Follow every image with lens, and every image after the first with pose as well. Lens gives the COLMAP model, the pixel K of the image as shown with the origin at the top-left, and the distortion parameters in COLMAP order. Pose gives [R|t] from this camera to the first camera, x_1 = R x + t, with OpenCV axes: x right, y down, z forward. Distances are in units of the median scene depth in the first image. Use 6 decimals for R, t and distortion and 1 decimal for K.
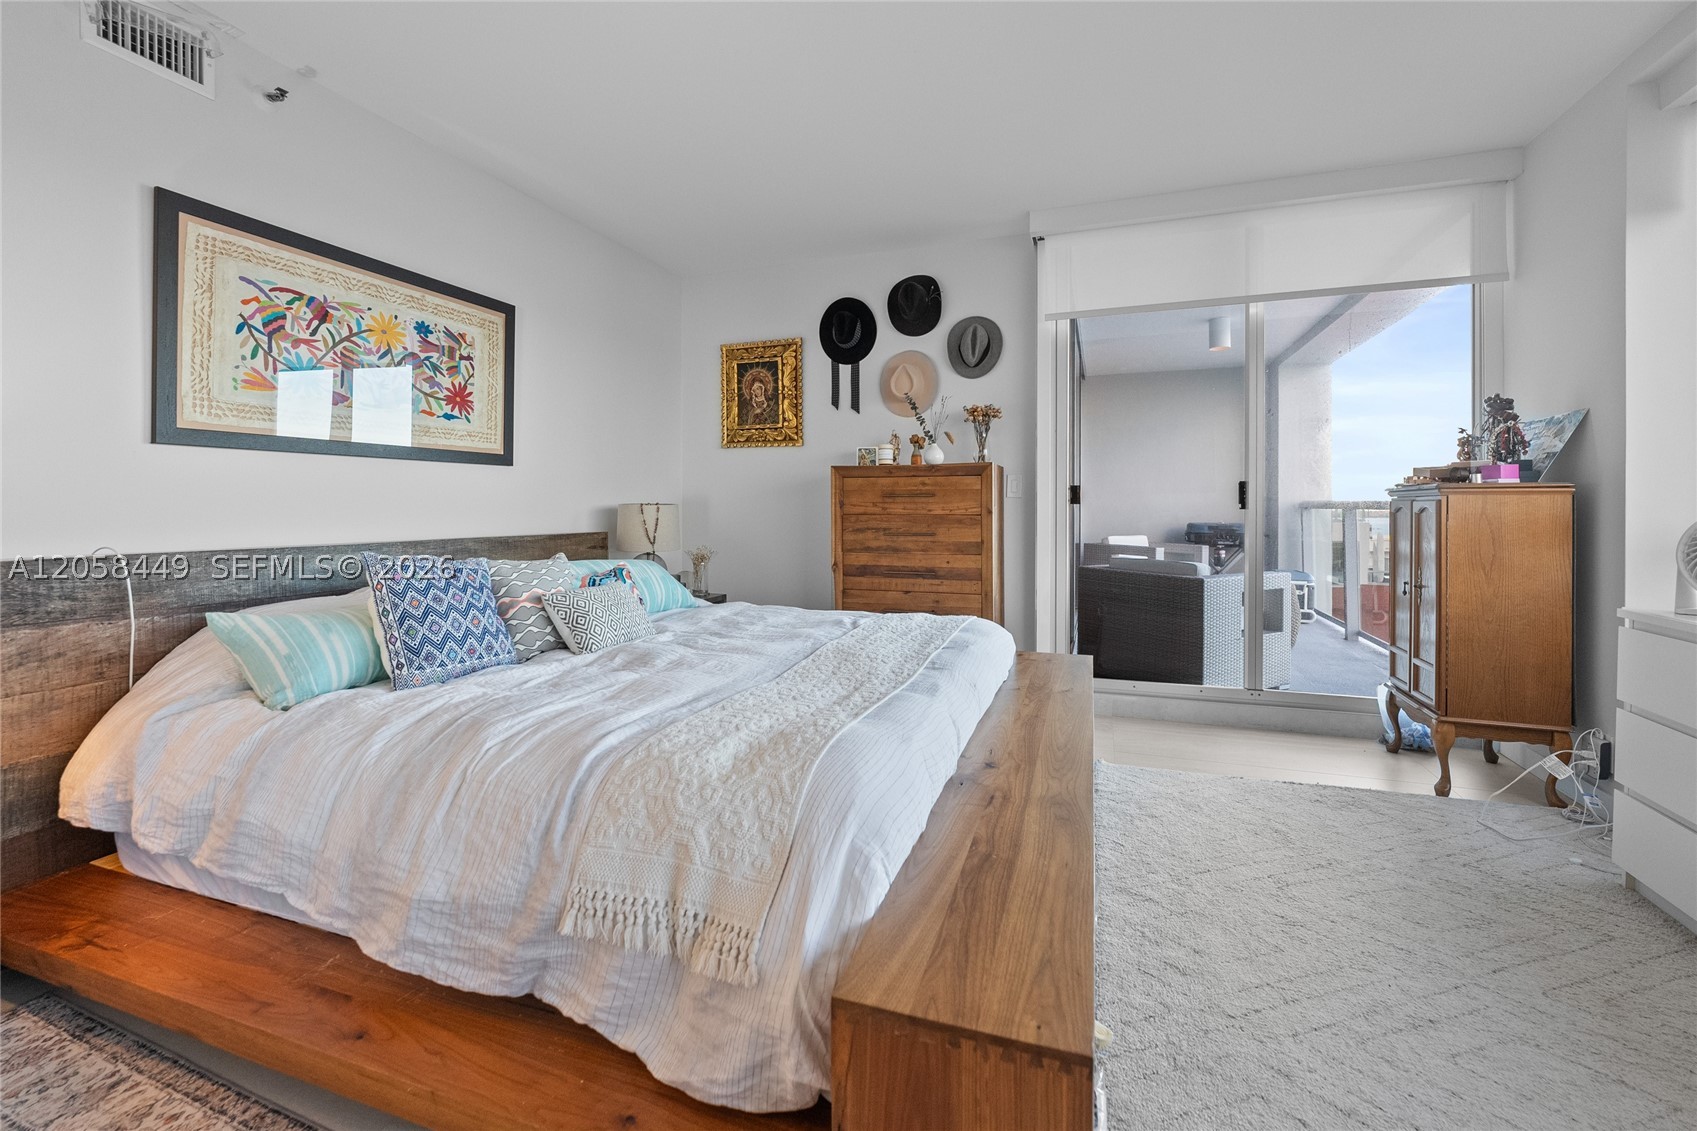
lens RADIAL K [[712.7, 0, 850.0], [0, 712.7, 501.3], [0, 0, 1]] dist [-0.013779, 0.000641]
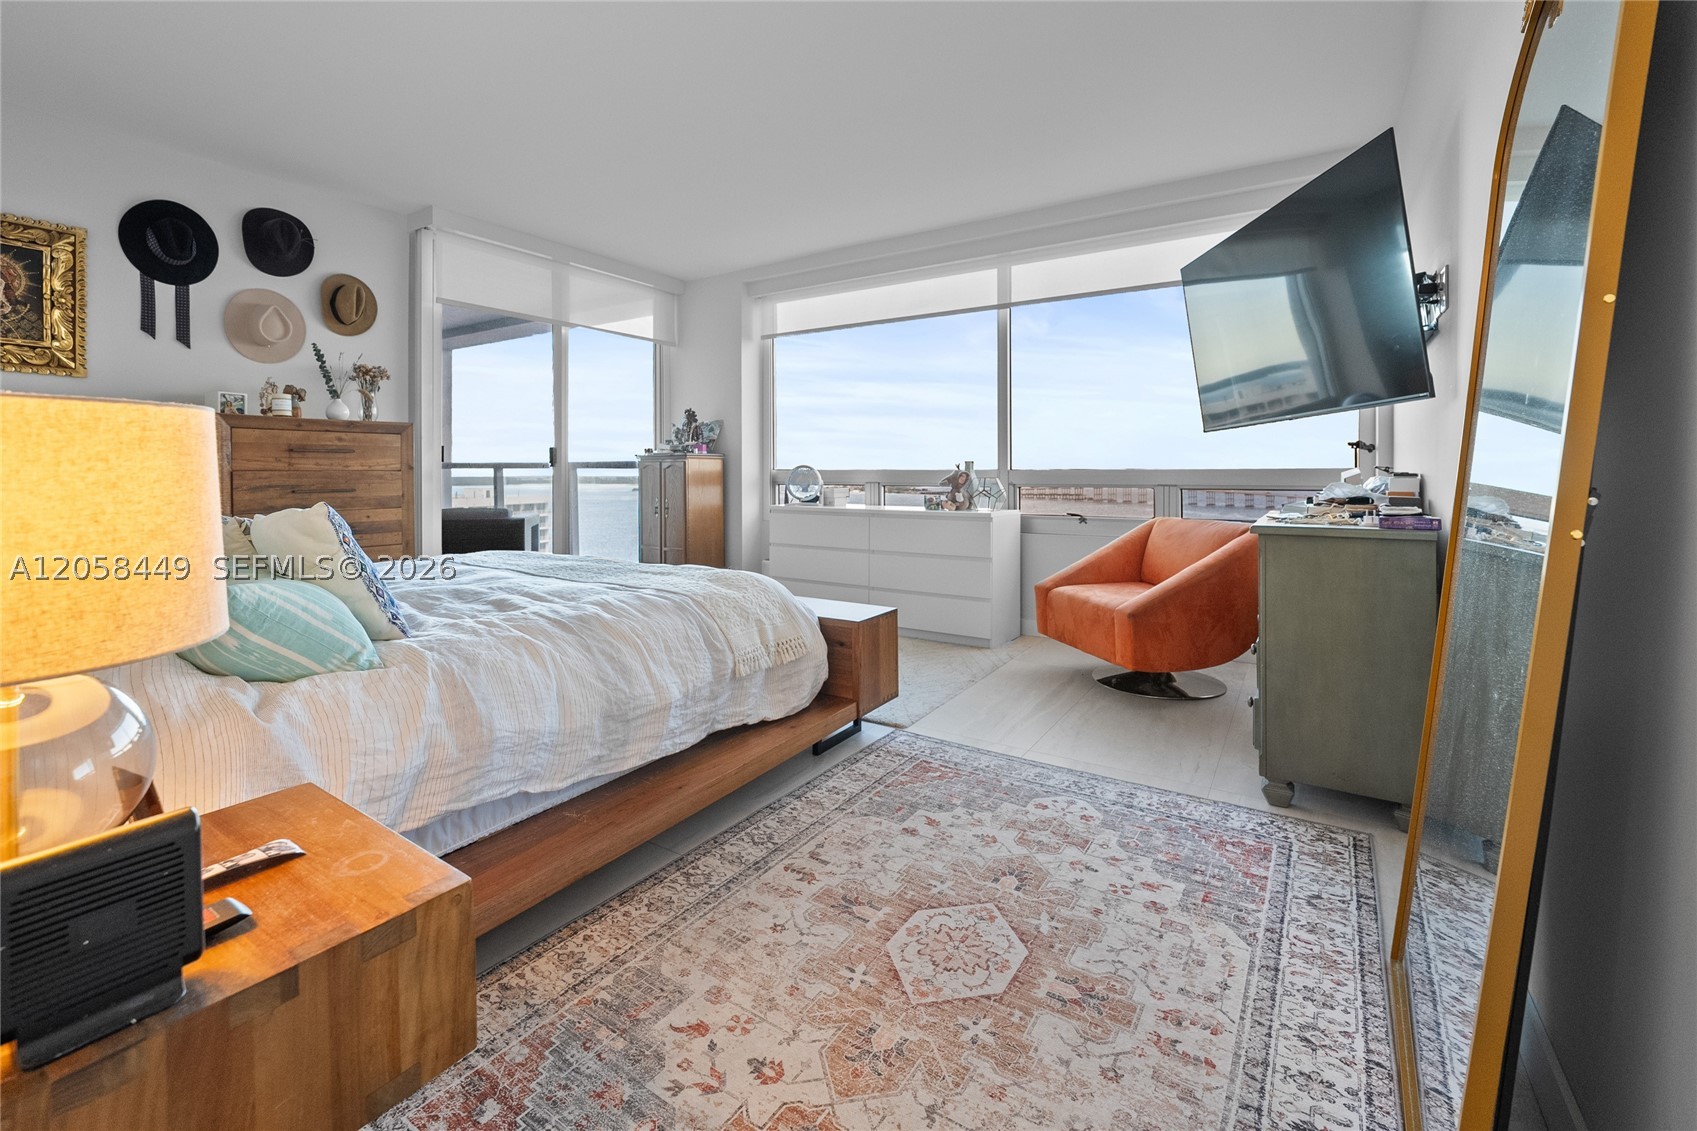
lens RADIAL K [[723.3, 0, 849.2], [0, 723.3, 477.2], [0, 0, 1]] dist [-0.011104, 0.000083]
pose [[0.222878, -0.006548, 0.974824, -0.807253], [-0.008976, 0.999921, 0.008769, 0.014494], [-0.974805, -0.010704, 0.222802, 0.098620]]
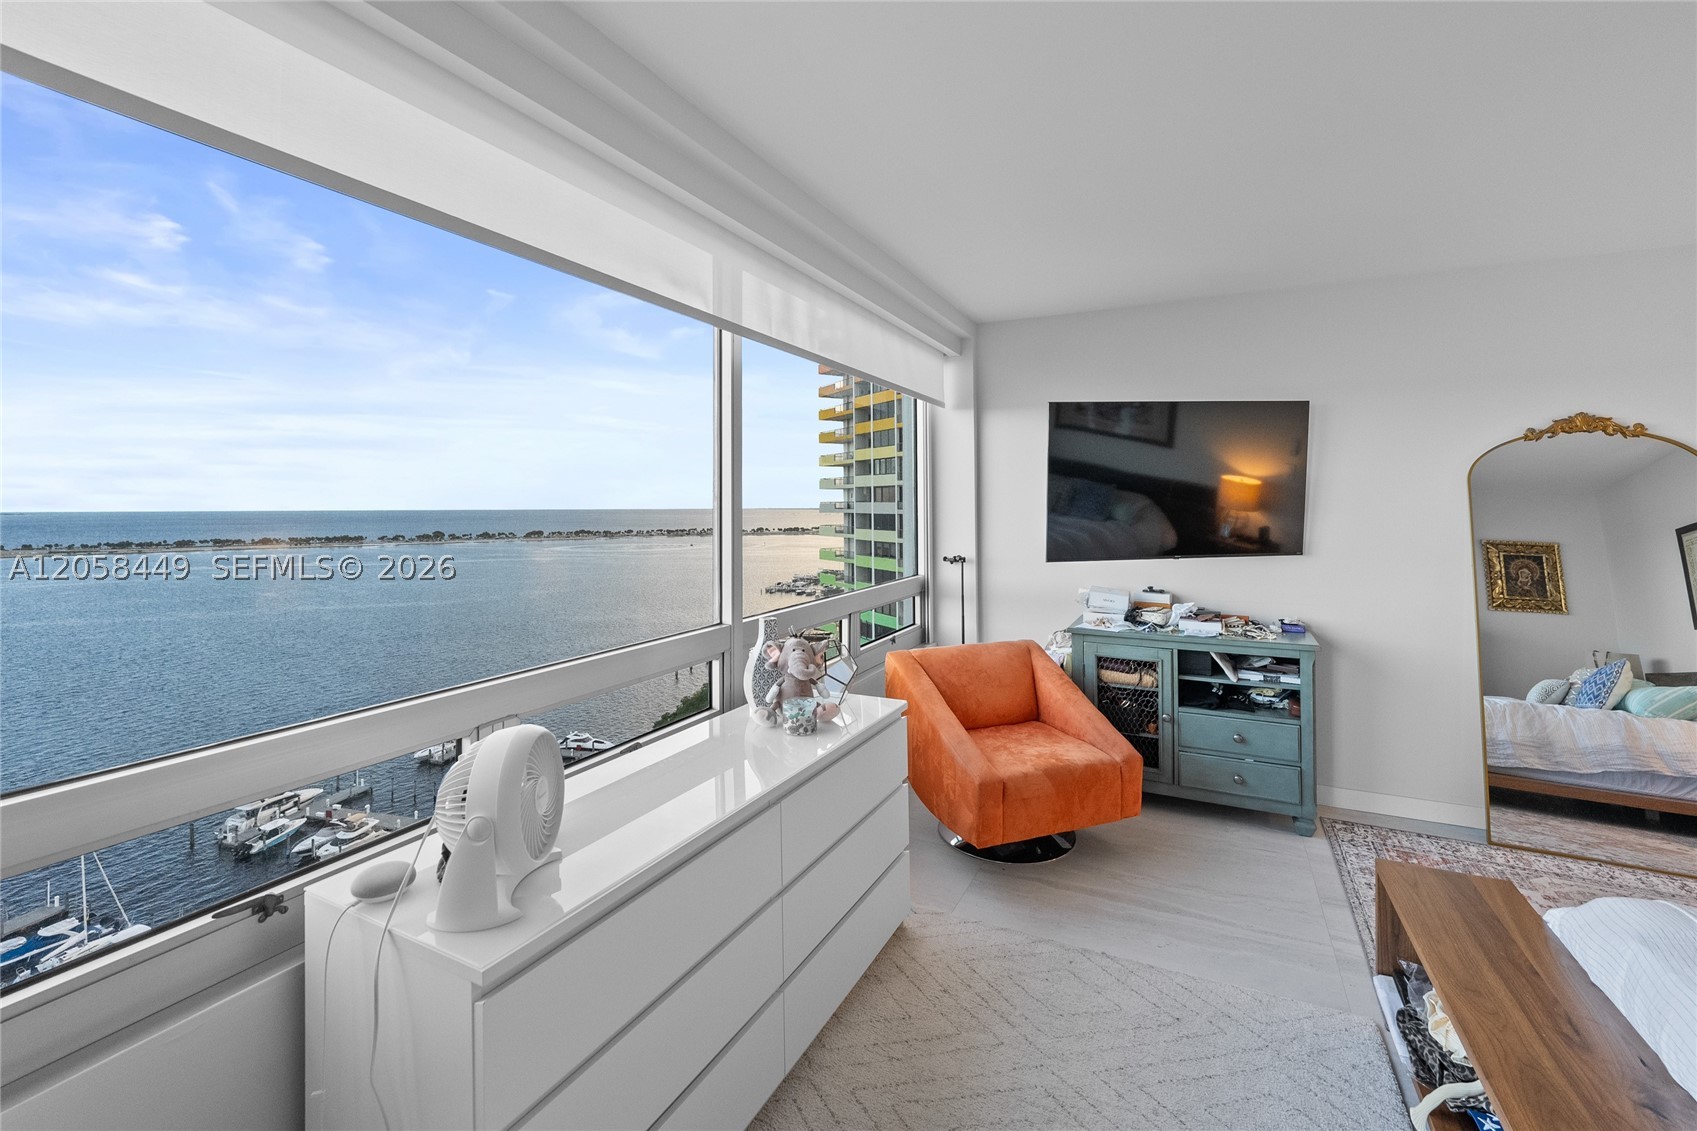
lens RADIAL K [[723.3, 0, 849.2], [0, 723.3, 477.2], [0, 0, 1]] dist [-0.011104, 0.000083]
pose [[-0.993558, -0.001087, 0.113316, 0.460914], [-0.005942, 0.999078, -0.042515, -0.116125], [-0.113166, -0.042914, -0.992649, 0.920732]]
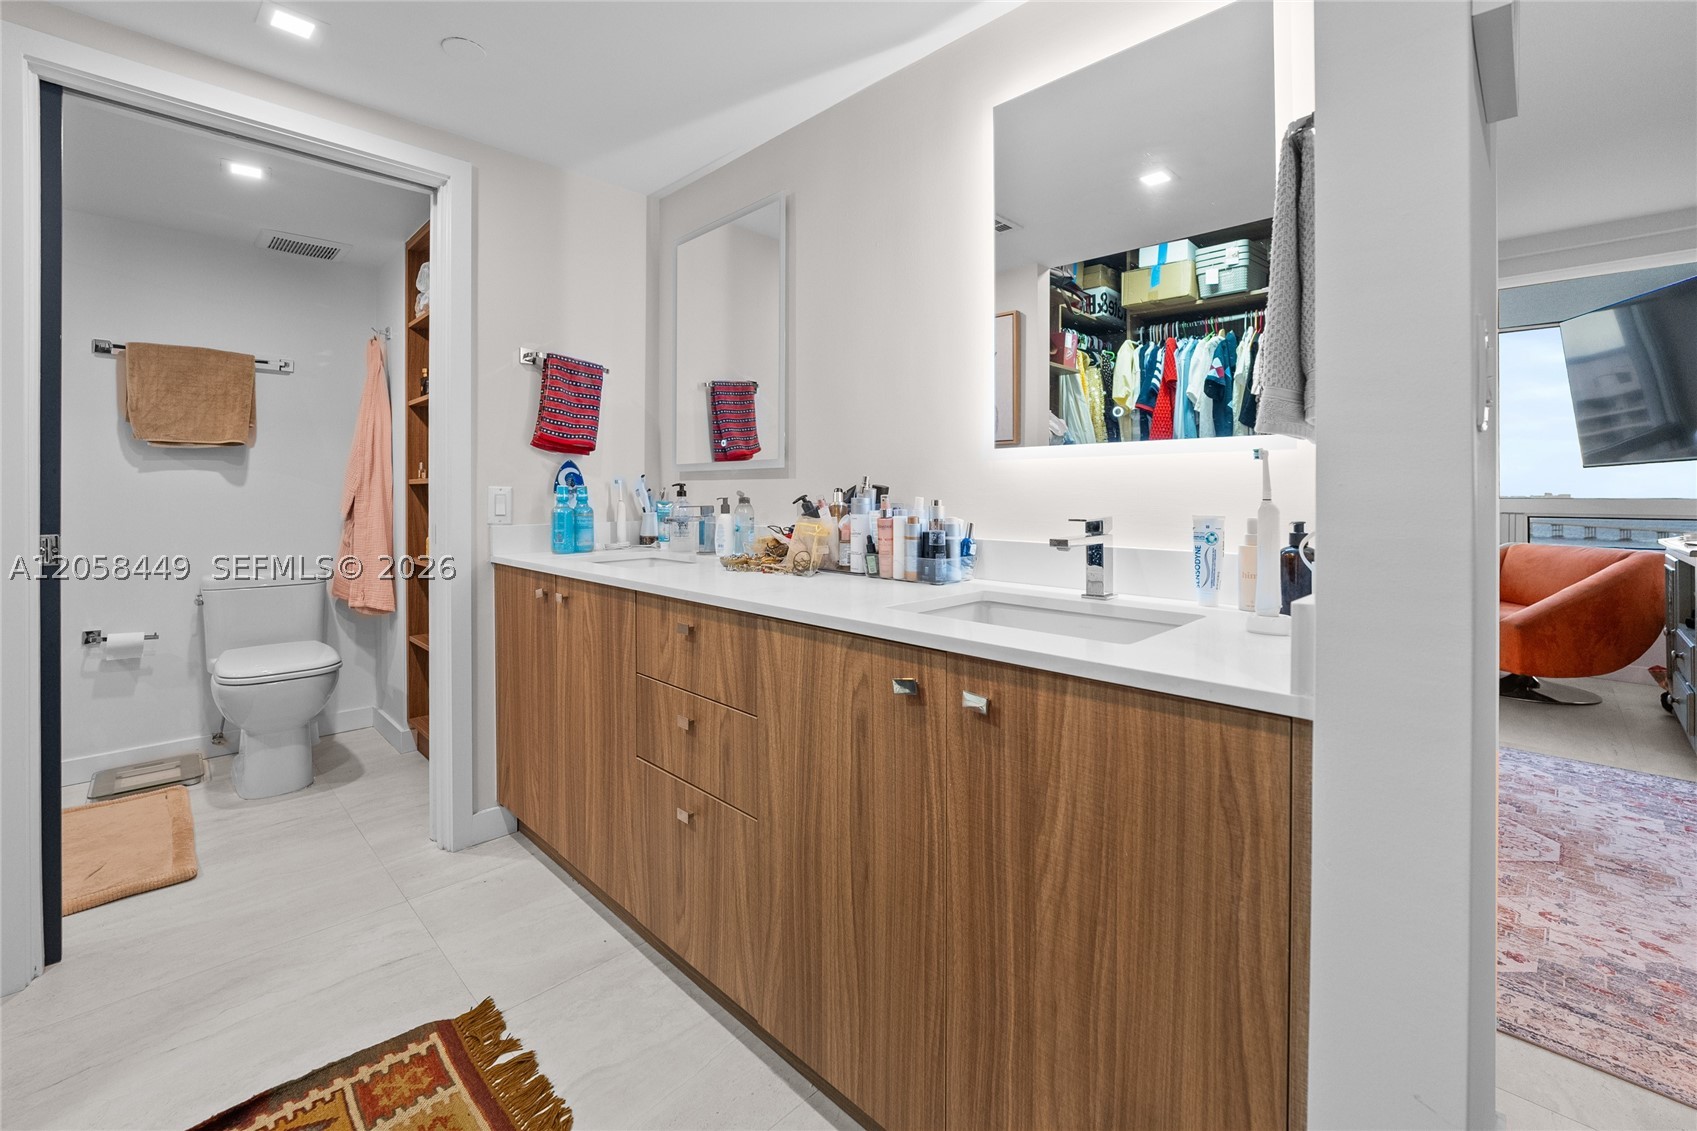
lens RADIAL K [[712.7, 0, 850.0], [0, 712.7, 501.3], [0, 0, 1]] dist [-0.013779, 0.000641]
pose [[0.424041, -0.008749, 0.905601, -1.199332], [-0.011996, 0.999811, 0.015275, 0.006210], [-0.905563, -0.017341, 0.423856, 0.417488]]
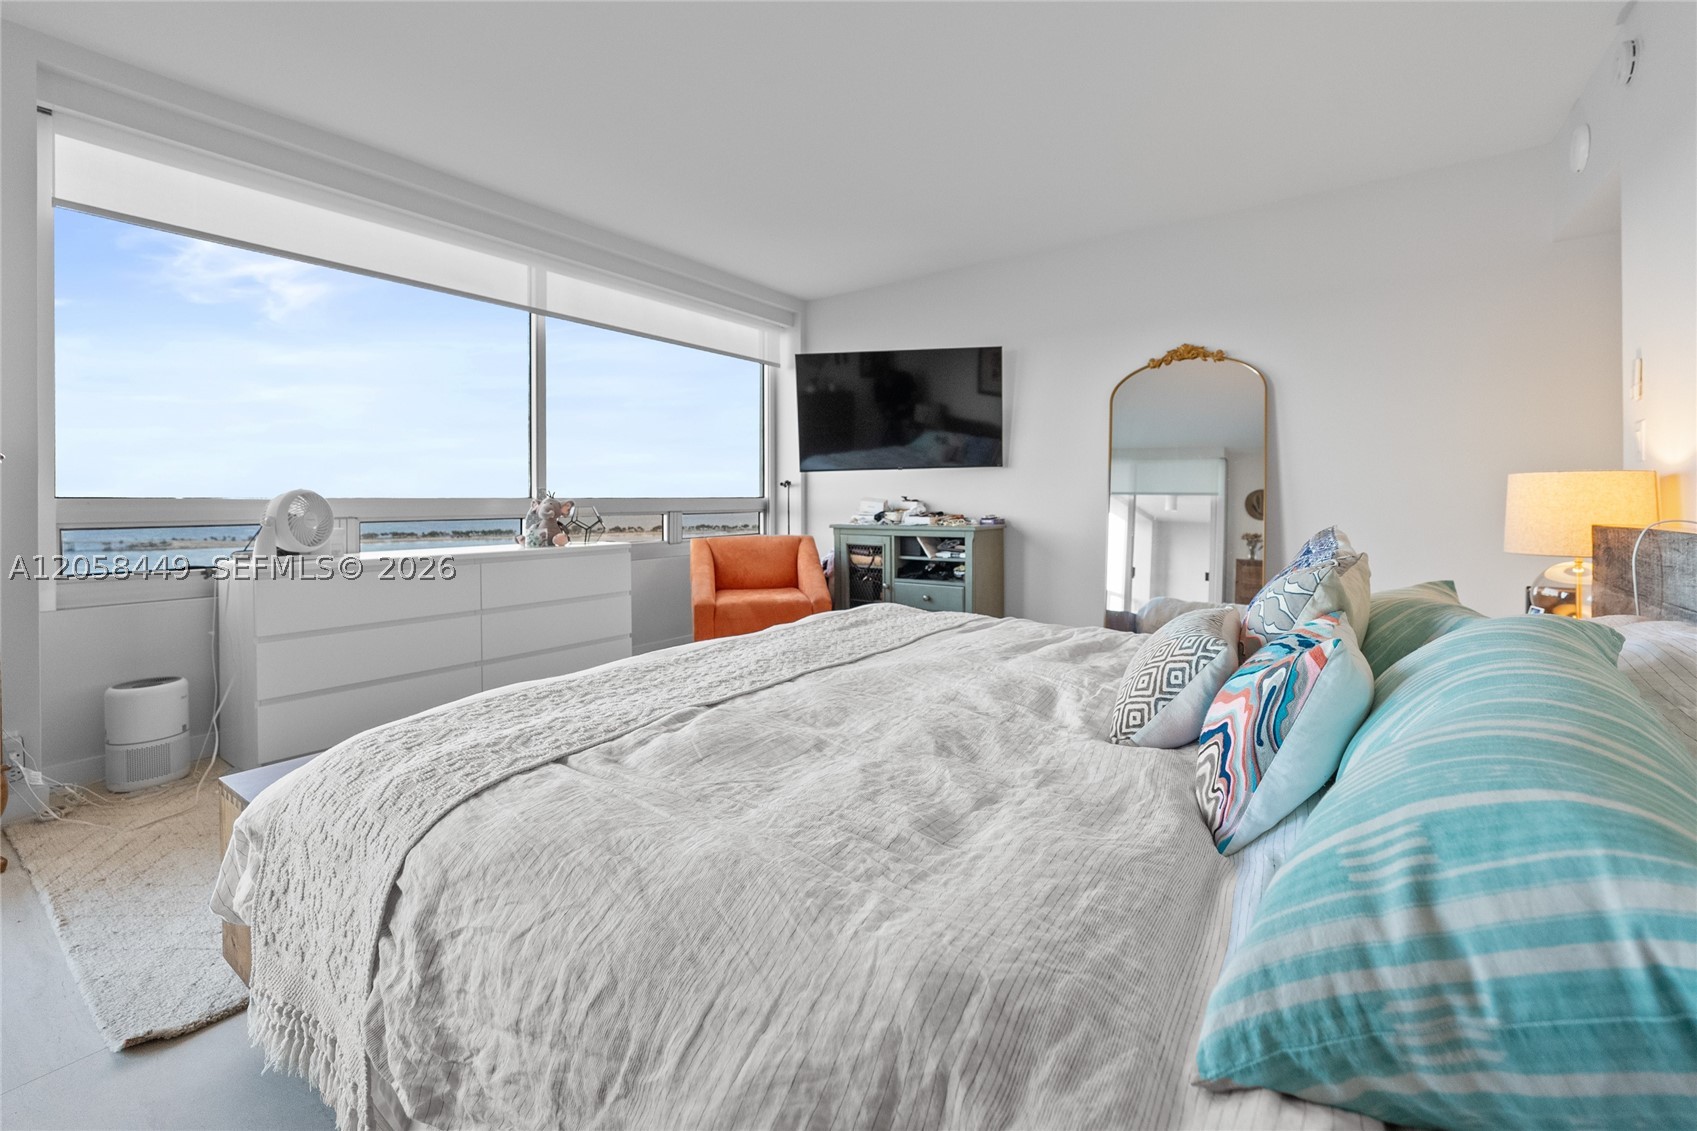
lens RADIAL K [[723.3, 0, 849.2], [0, 723.3, 477.2], [0, 0, 1]] dist [-0.011104, 0.000083]
pose [[-0.960852, 0.013048, 0.276755, -0.197241], [0.002789, 0.999295, -0.037431, 0.023728], [-0.277049, -0.035194, -0.960211, 1.197089]]
